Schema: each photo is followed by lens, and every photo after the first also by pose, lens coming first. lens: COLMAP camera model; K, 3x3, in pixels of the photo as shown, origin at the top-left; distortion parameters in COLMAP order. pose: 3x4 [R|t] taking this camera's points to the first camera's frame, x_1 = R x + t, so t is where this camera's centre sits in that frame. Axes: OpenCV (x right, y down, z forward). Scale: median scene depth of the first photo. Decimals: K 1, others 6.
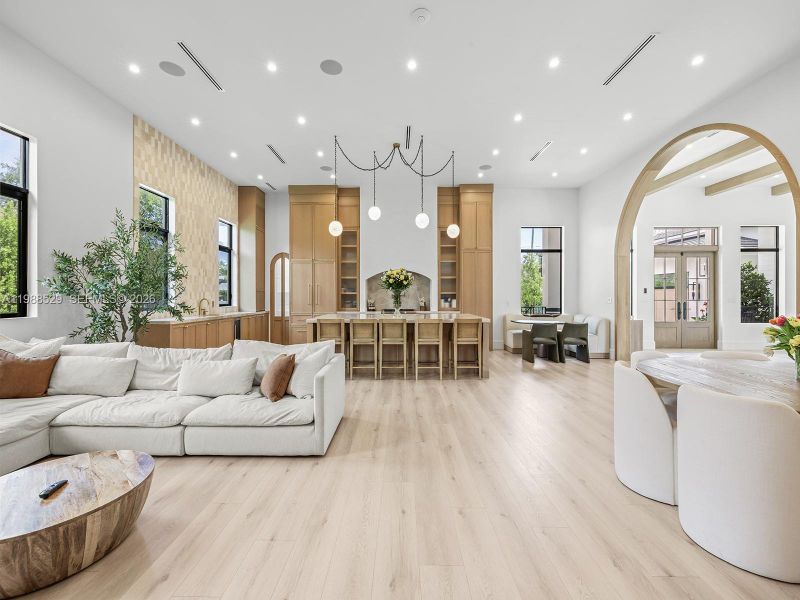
lens RADIAL K [[335.8, 0, 396.1], [0, 335.8, 295.8], [0, 0, 1]] dist [-0.000004, -0.000244]
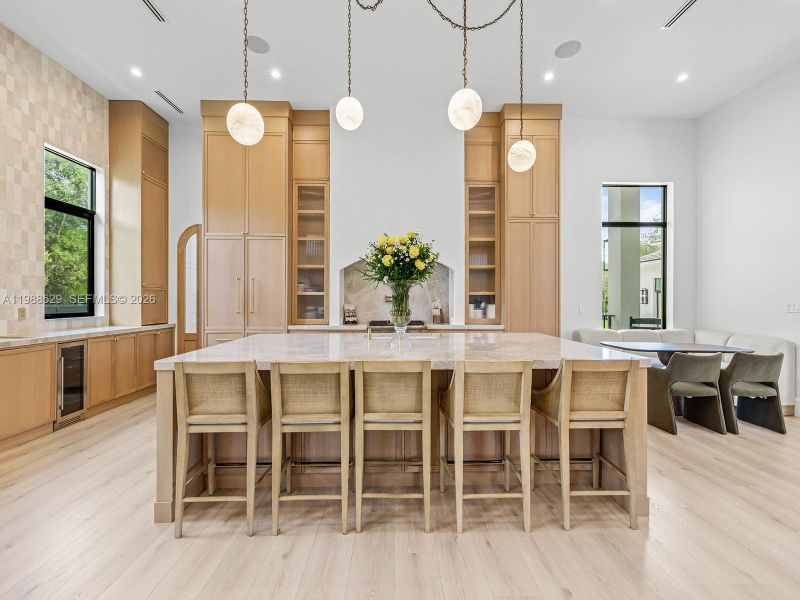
lens RADIAL K [[335.8, 0, 396.1], [0, 335.8, 295.8], [0, 0, 1]] dist [-0.000004, -0.000244]
pose [[0.999554, 0.001811, 0.029799, -0.012138], [-0.001426, 0.999915, -0.012949, 0.003590], [-0.029820, 0.012901, 0.999472, 0.449427]]
